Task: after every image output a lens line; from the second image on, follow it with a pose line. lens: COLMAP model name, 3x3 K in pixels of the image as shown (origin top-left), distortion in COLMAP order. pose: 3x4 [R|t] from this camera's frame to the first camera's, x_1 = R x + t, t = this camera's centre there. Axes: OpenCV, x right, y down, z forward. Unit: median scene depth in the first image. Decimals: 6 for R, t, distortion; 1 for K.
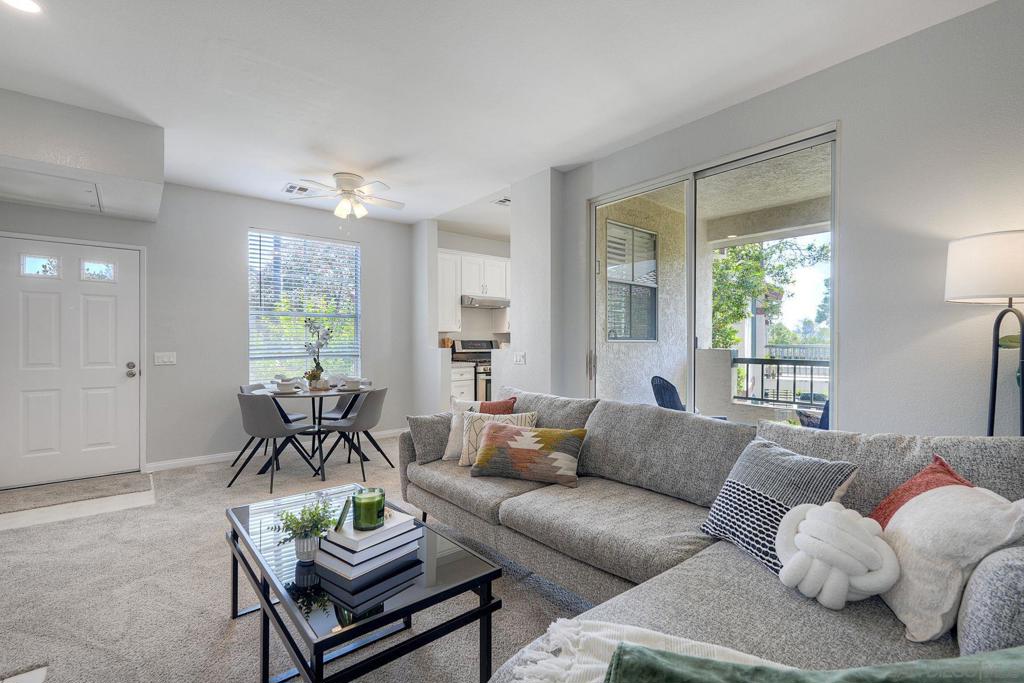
lens RADIAL K [[453.3, 0, 511.3], [0, 453.3, 343.5], [0, 0, 1]] dist [0.001722, 0.000842]
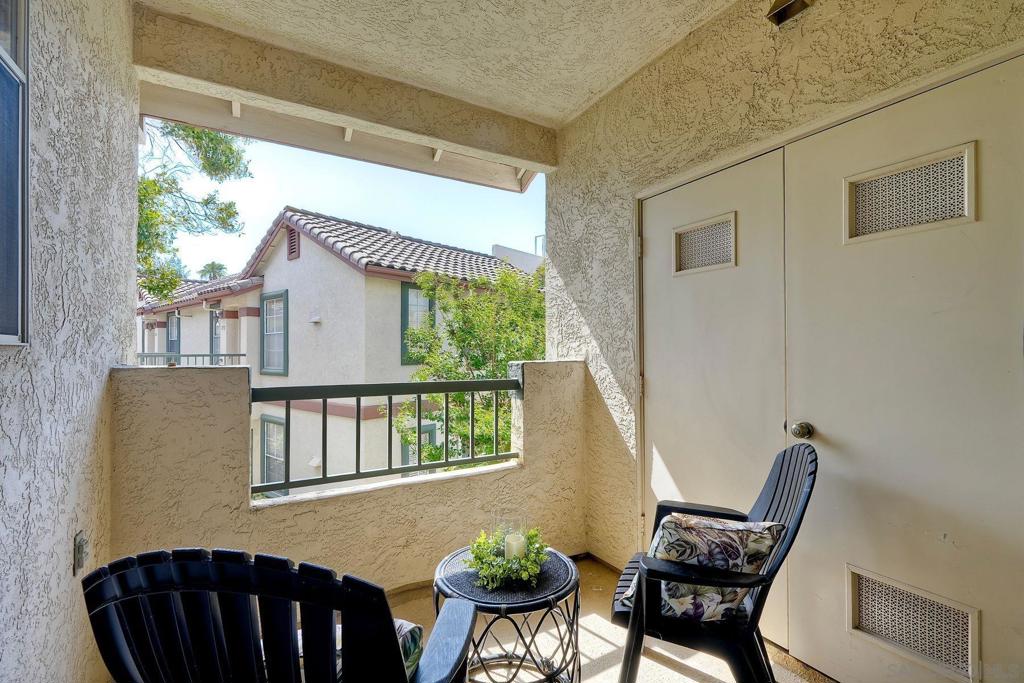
lens RADIAL K [[453.3, 0, 513.9], [0, 453.3, 343.3], [0, 0, 1]] dist [0.001722, 0.000842]
pose [[0.177633, 0.009615, 0.984050, 0.096576], [0.005099, 0.999930, -0.010691, -0.000788], [-0.984084, 0.006917, 0.177572, 0.455208]]
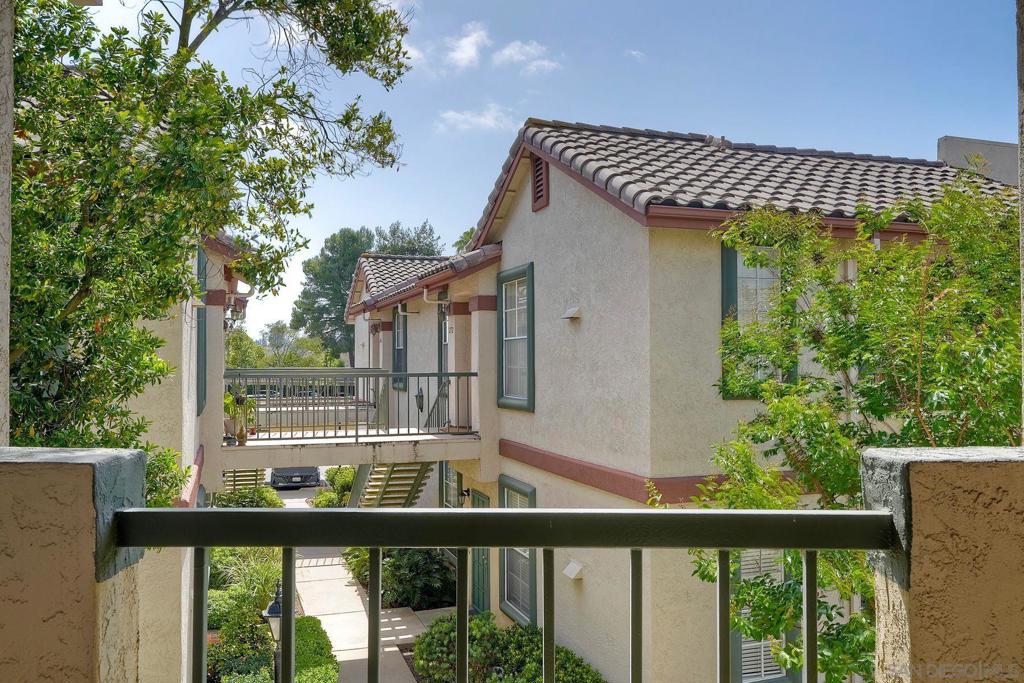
lens RADIAL K [[826.9, 0, 507.4], [0, 826.9, 339.9], [0, 0, 1]] dist [0.013973, -0.000446]
pose [[0.658996, 0.015453, 0.751987, 0.232672], [0.005783, 0.999655, -0.025610, -0.011449], [-0.752124, 0.021226, 0.658680, 0.455165]]
